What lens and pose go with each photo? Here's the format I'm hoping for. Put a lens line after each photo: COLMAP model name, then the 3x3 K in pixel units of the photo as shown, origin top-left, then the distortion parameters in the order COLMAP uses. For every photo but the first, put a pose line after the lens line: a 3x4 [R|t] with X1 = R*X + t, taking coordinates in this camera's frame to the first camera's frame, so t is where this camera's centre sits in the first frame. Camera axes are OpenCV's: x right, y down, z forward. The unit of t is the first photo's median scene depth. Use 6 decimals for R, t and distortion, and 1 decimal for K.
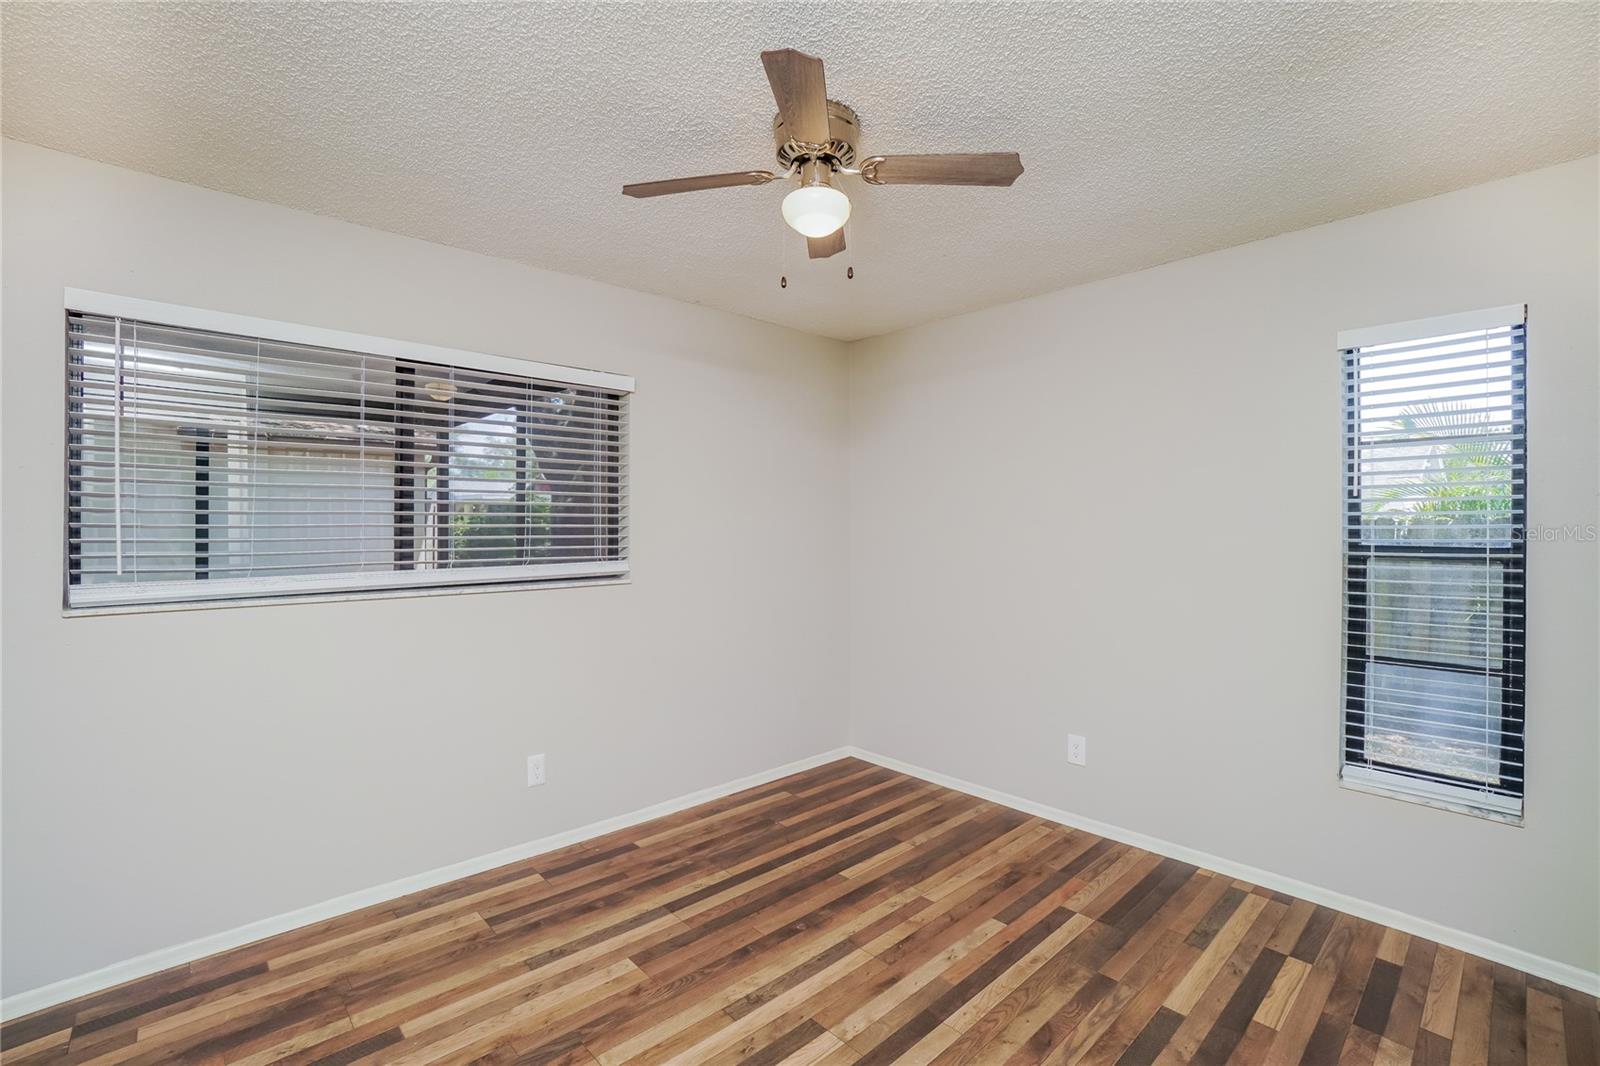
lens RADIAL K [[706.7, 0, 793.3], [0, 706.7, 504.3], [0, 0, 1]] dist [-0.059161, 0.015717]
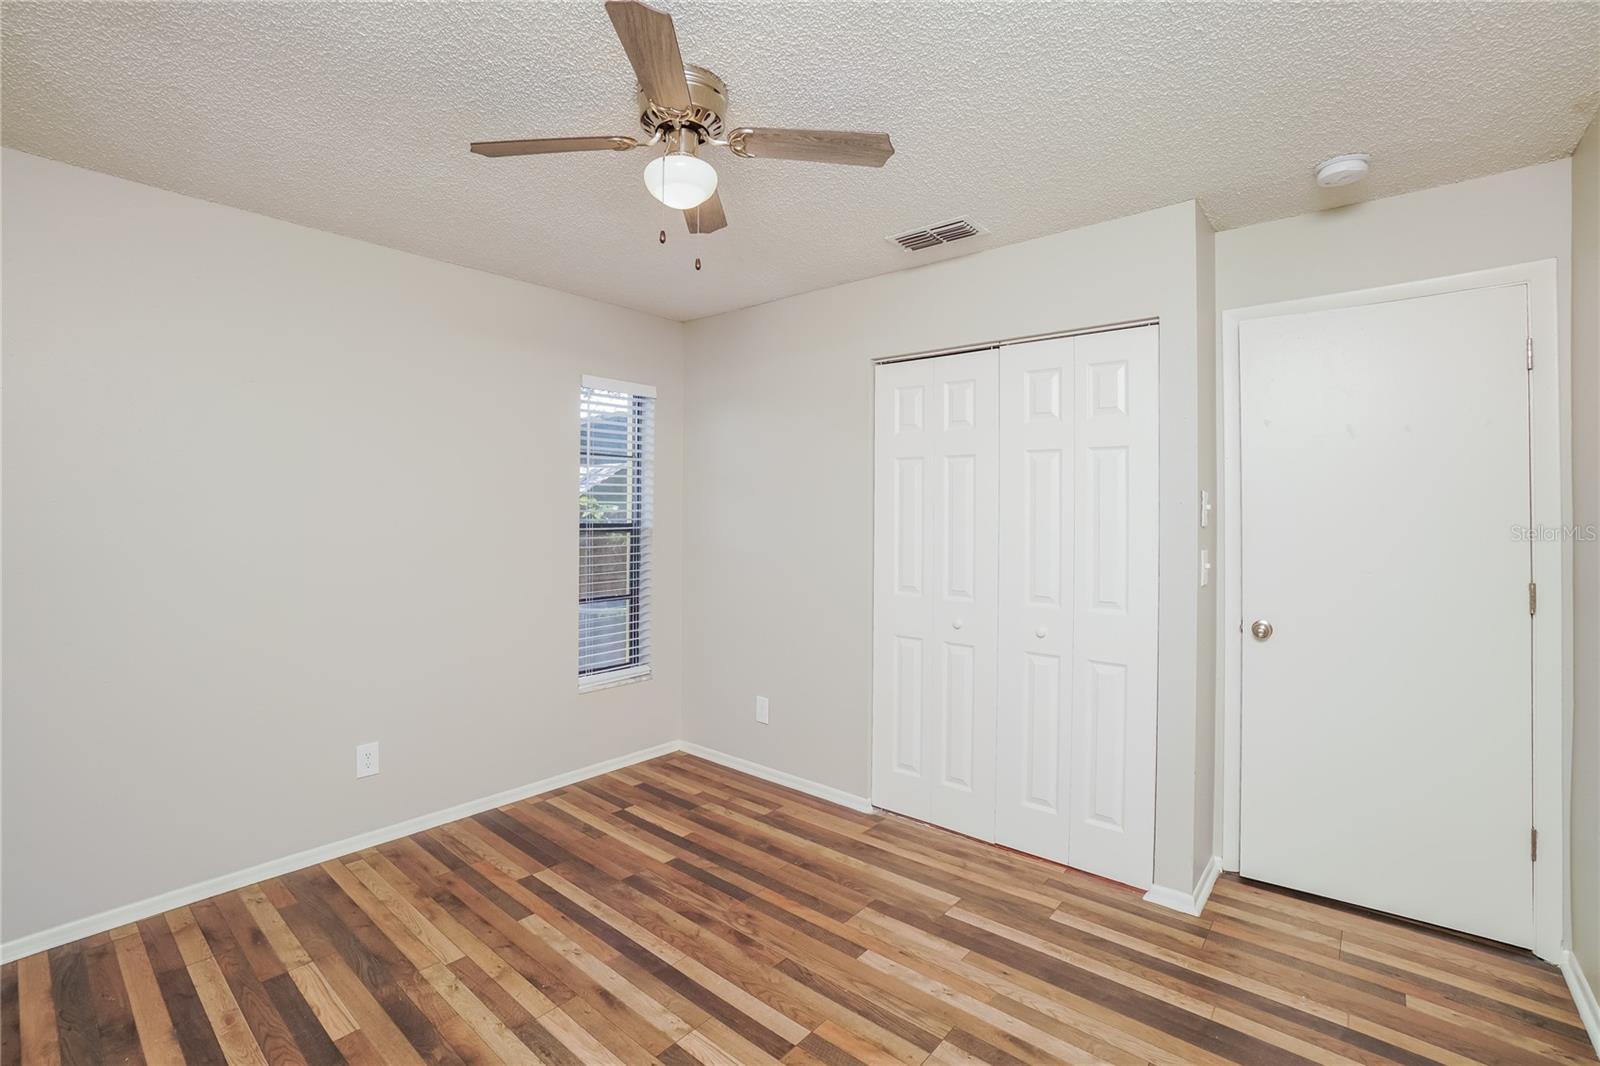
lens RADIAL K [[706.7, 0, 793.3], [0, 706.7, 504.3], [0, 0, 1]] dist [-0.059161, 0.015717]
pose [[-0.112815, 0.000598, 0.993616, -0.744575], [-0.031745, 0.999487, -0.004205, 0.011876], [-0.993109, -0.032017, -0.112738, 0.785476]]
